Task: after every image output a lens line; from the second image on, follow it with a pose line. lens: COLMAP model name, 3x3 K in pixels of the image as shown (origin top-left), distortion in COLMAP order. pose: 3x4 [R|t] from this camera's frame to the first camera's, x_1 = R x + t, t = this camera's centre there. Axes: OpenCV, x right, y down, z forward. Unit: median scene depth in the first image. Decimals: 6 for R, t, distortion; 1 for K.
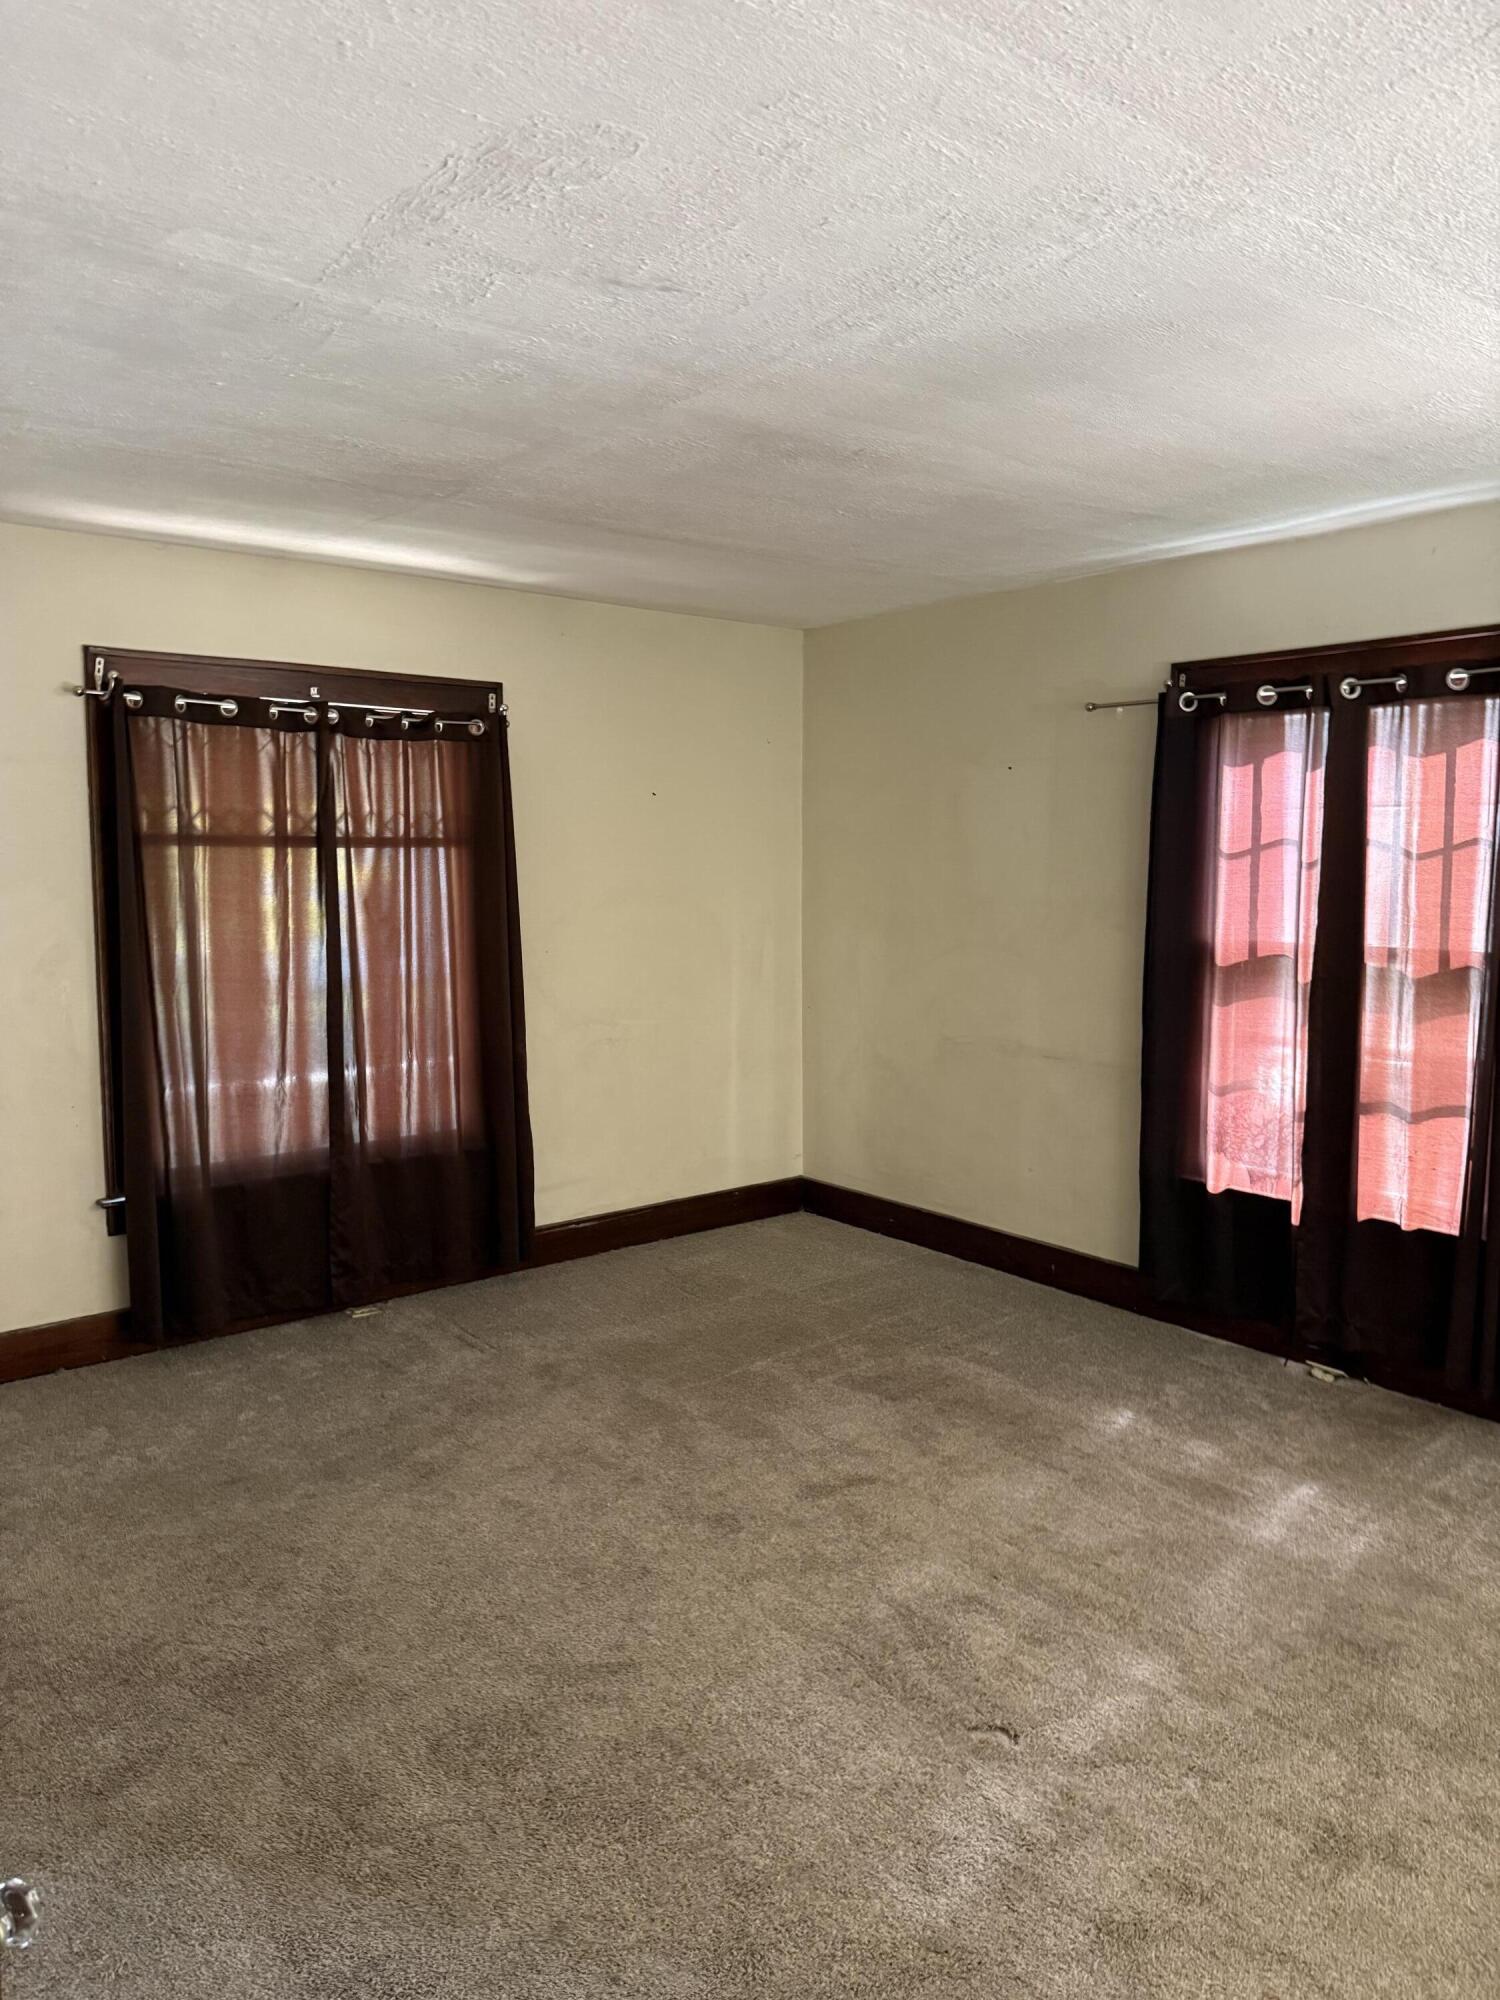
lens RADIAL K [[1395.8, 0, 751.1], [0, 1395.8, 1008.2], [0, 0, 1]] dist [0.152858, -0.293757]
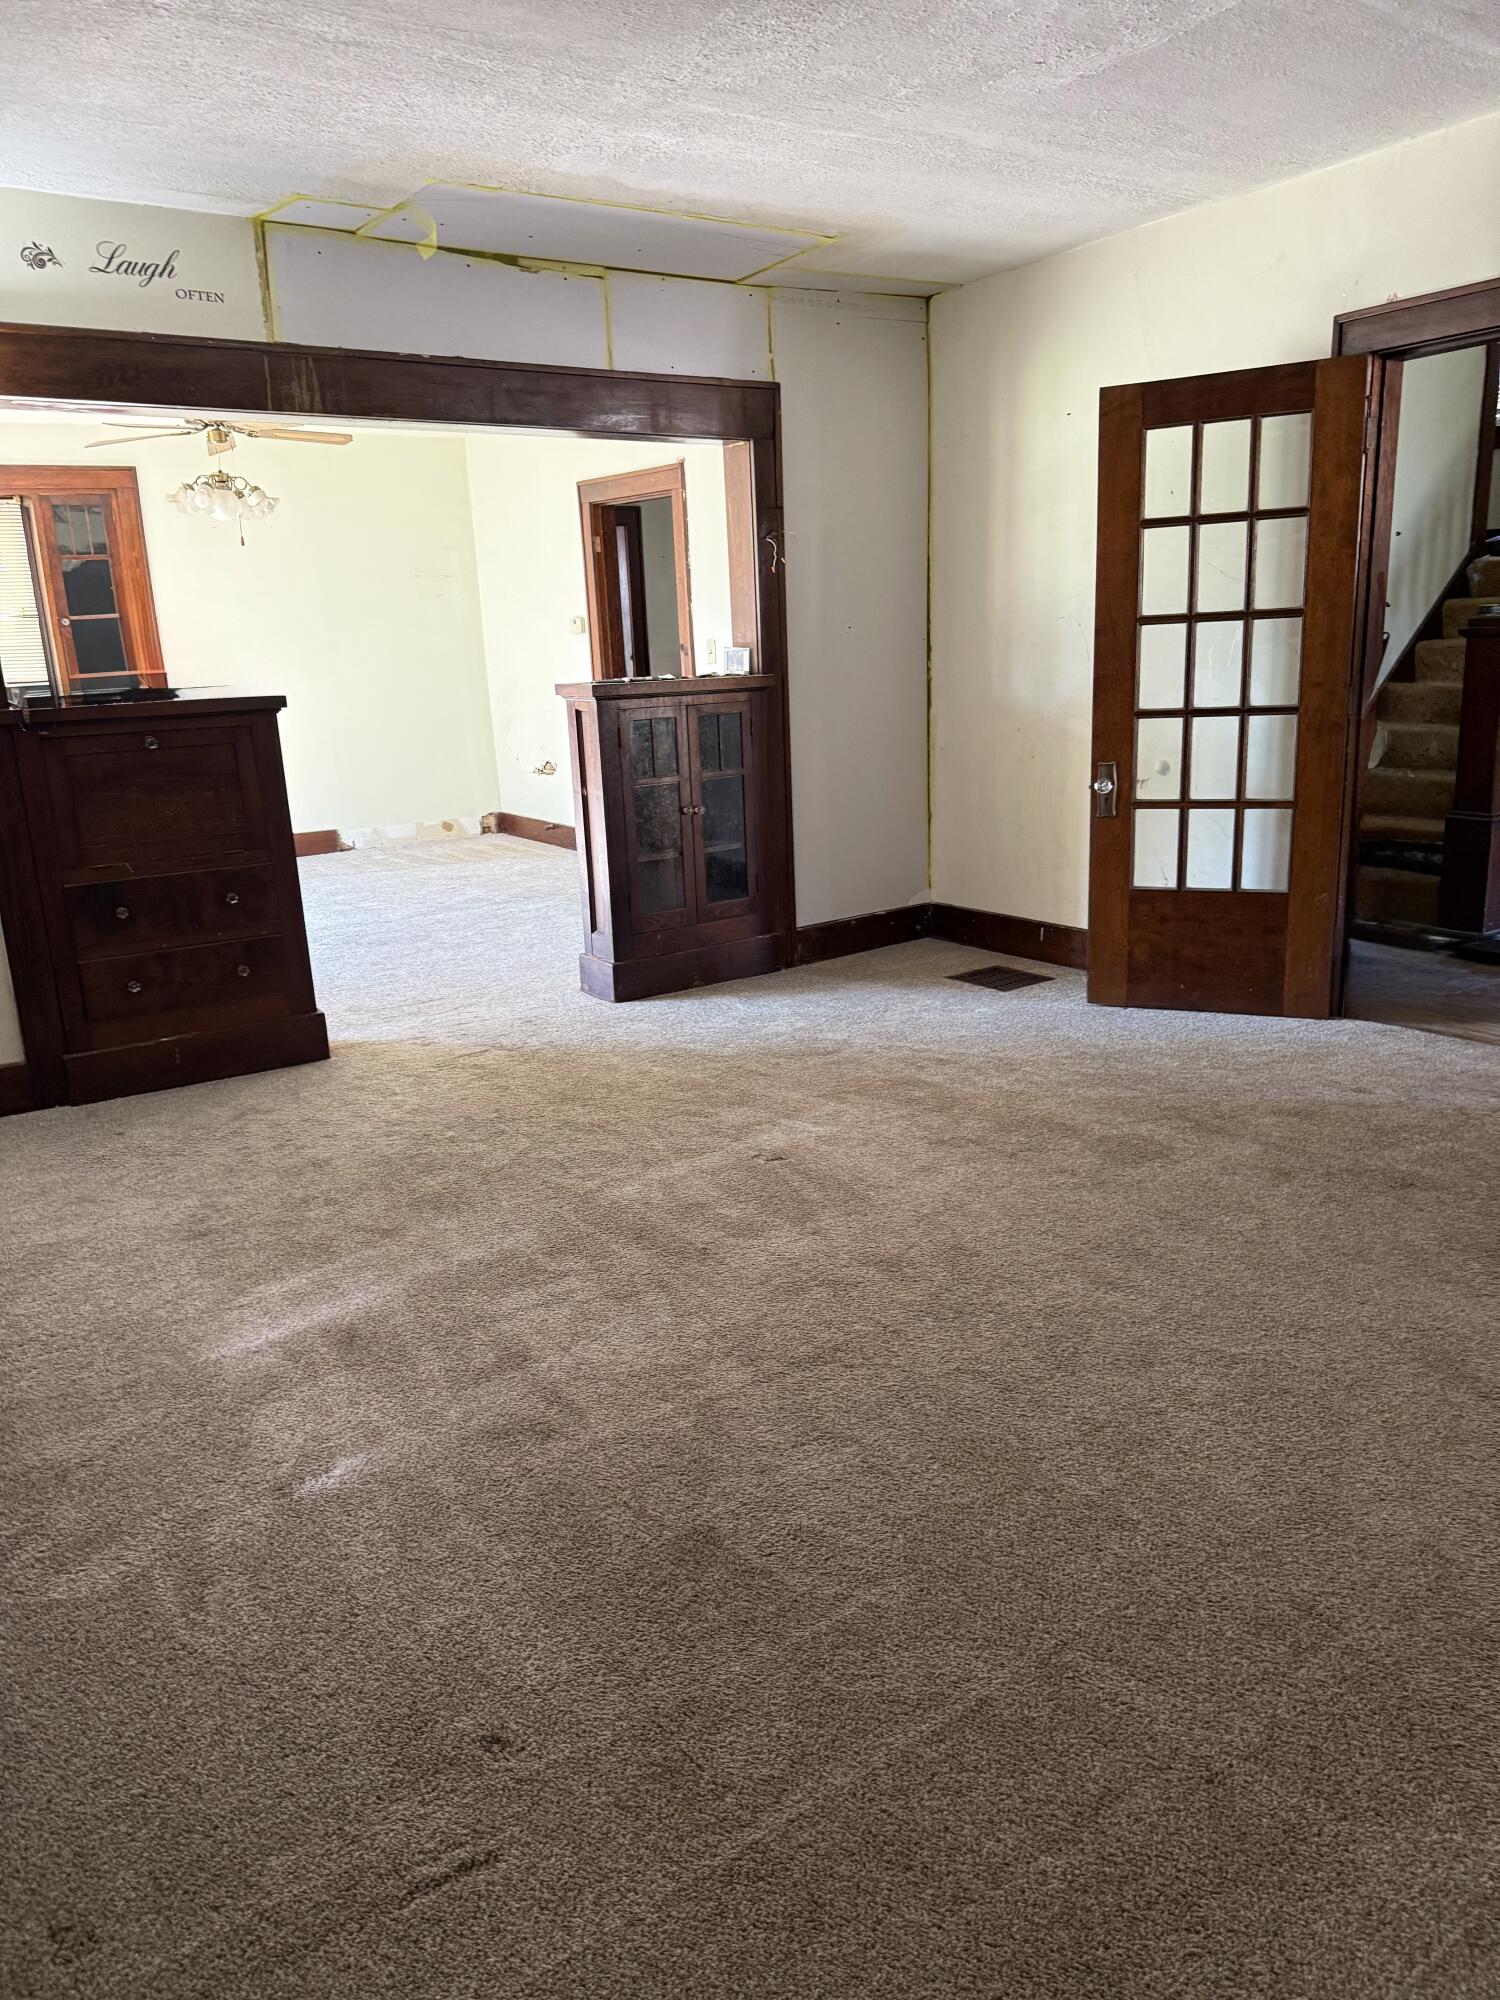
lens RADIAL K [[1395.8, 0, 751.1], [0, 1395.8, 1008.2], [0, 0, 1]] dist [0.152858, -0.293757]
pose [[-0.995397, 0.019120, 0.093911, 0.046593], [0.051019, 0.935225, 0.350359, -0.100488], [-0.081130, 0.353537, -0.931896, 1.940617]]
